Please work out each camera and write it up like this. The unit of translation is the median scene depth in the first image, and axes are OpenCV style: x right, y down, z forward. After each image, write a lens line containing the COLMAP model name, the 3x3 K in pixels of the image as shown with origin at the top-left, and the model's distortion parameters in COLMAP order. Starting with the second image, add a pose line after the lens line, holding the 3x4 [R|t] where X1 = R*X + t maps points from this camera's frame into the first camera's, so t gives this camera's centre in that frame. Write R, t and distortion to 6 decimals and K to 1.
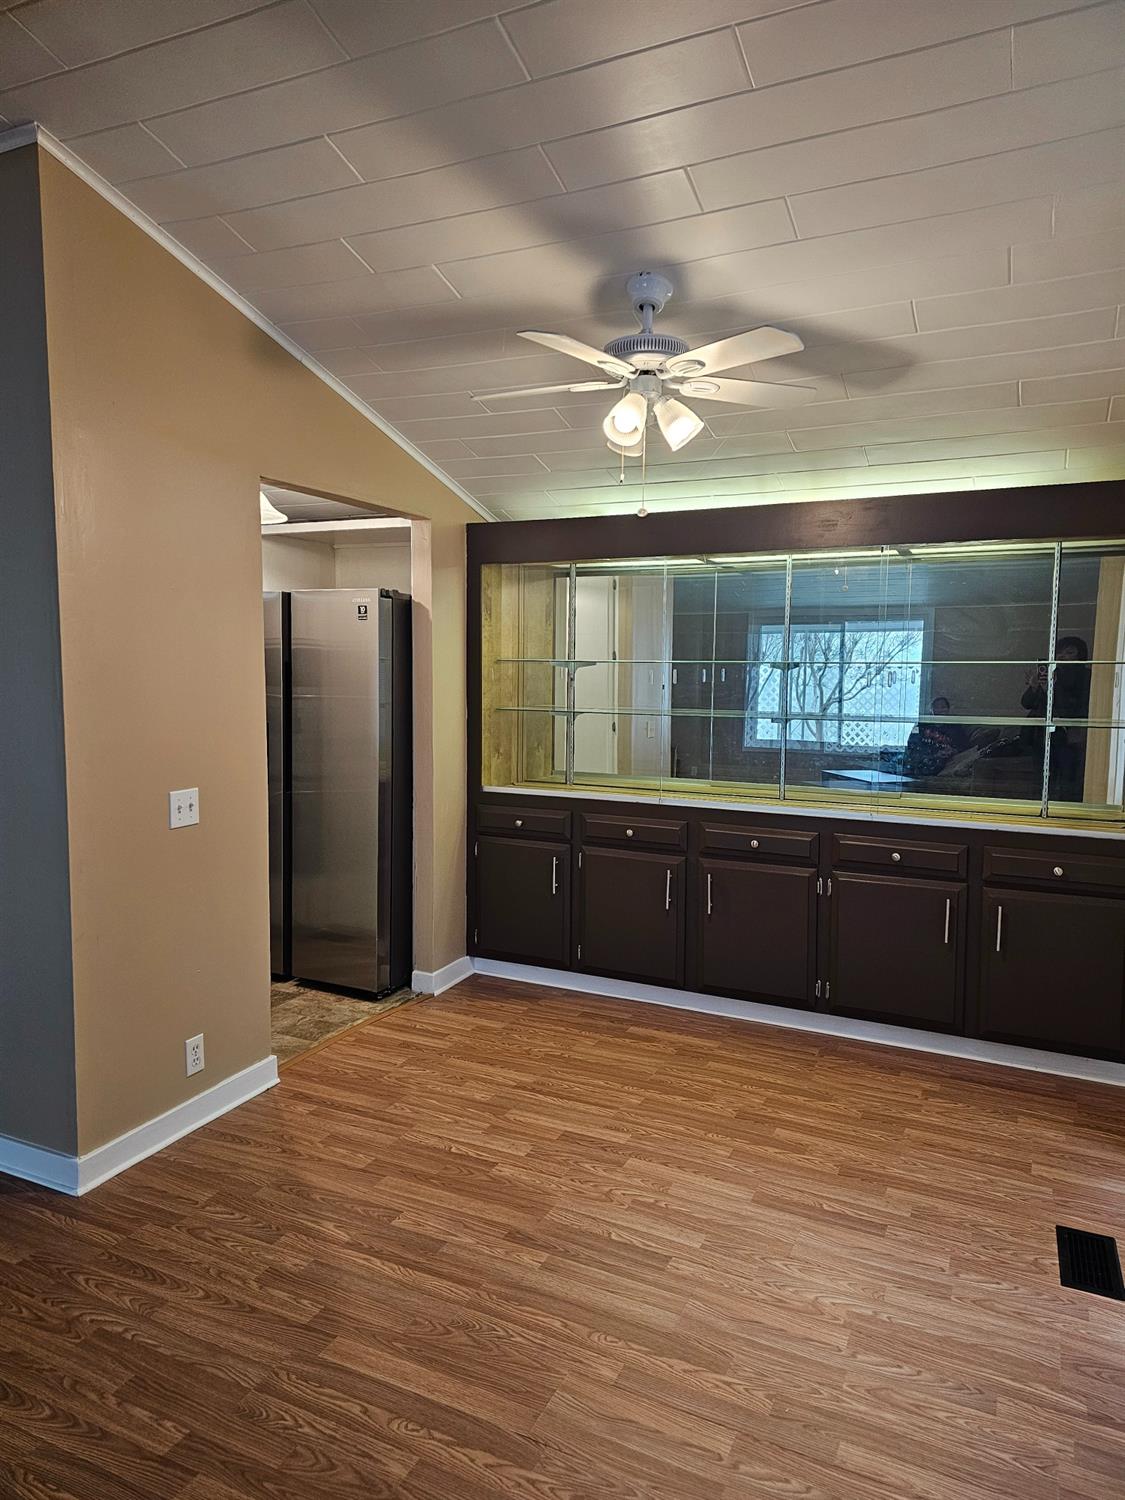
lens RADIAL K [[1002.2, 0, 562.4], [0, 1002.2, 750.8], [0, 0, 1]] dist [0.012408, 0.001496]
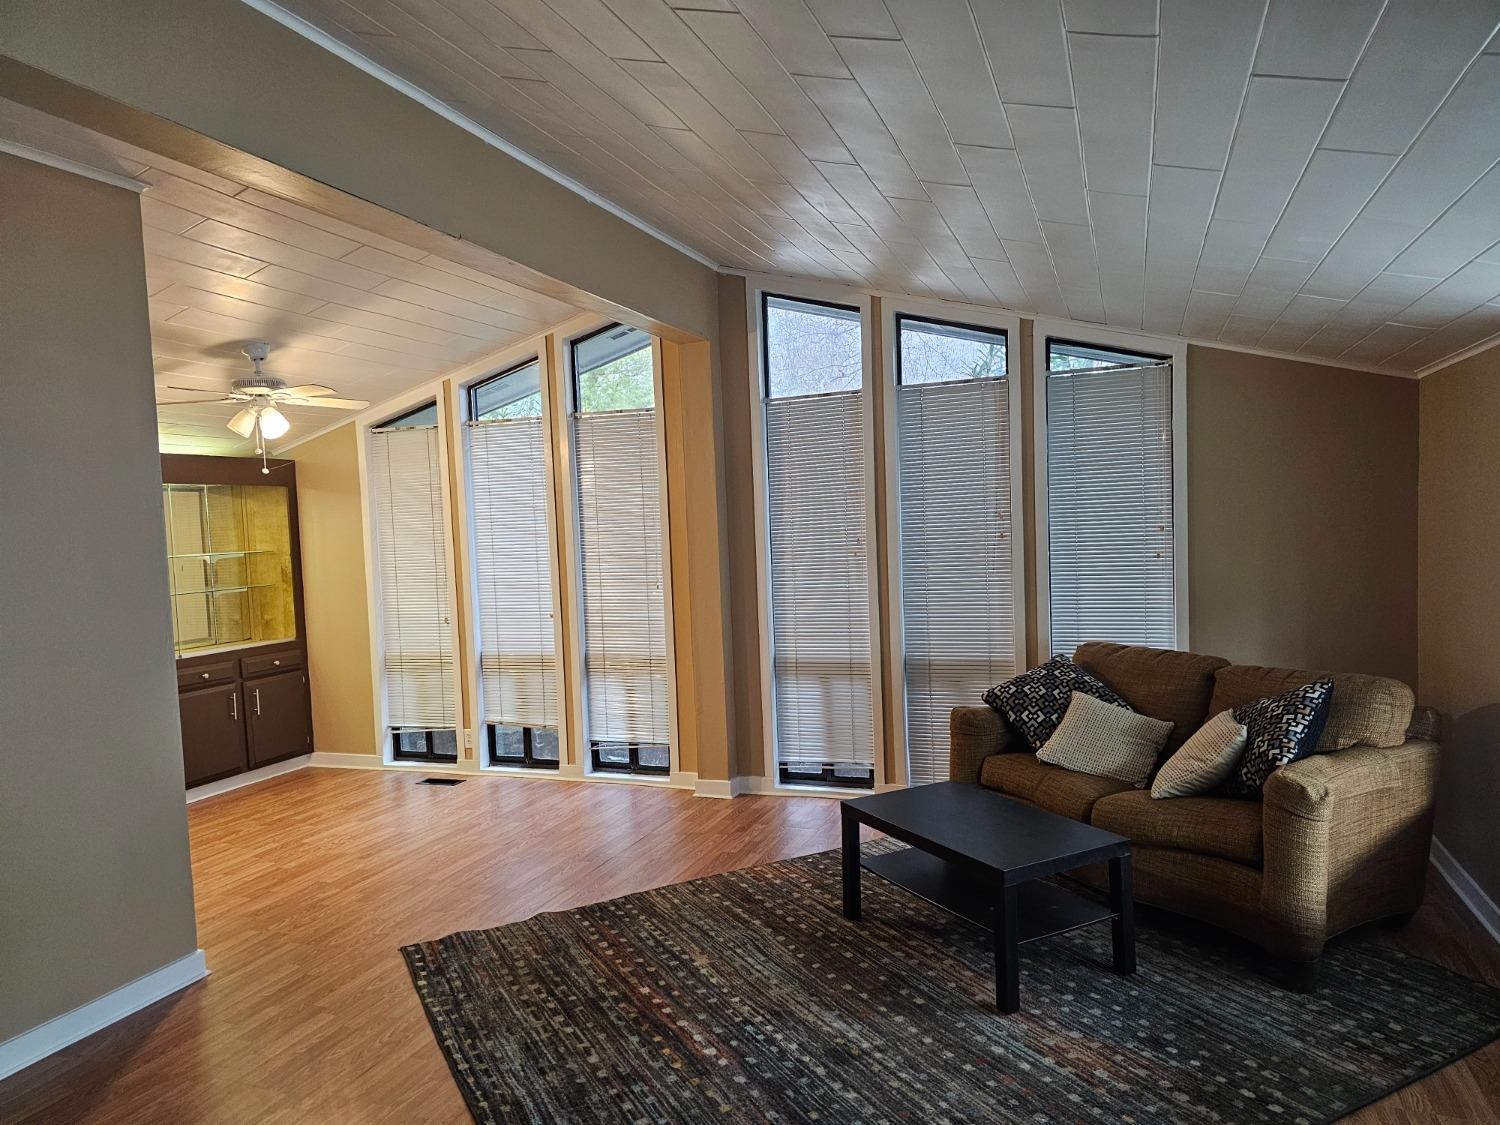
lens RADIAL K [[1002.2, 0, 750.4], [0, 1002.2, 566.6], [0, 0, 1]] dist [0.012408, 0.001496]
pose [[-0.088398, -0.055618, 0.994531, -1.647139], [0.122004, 0.990318, 0.066226, -0.085003], [-0.988585, 0.127191, -0.080757, 0.295345]]
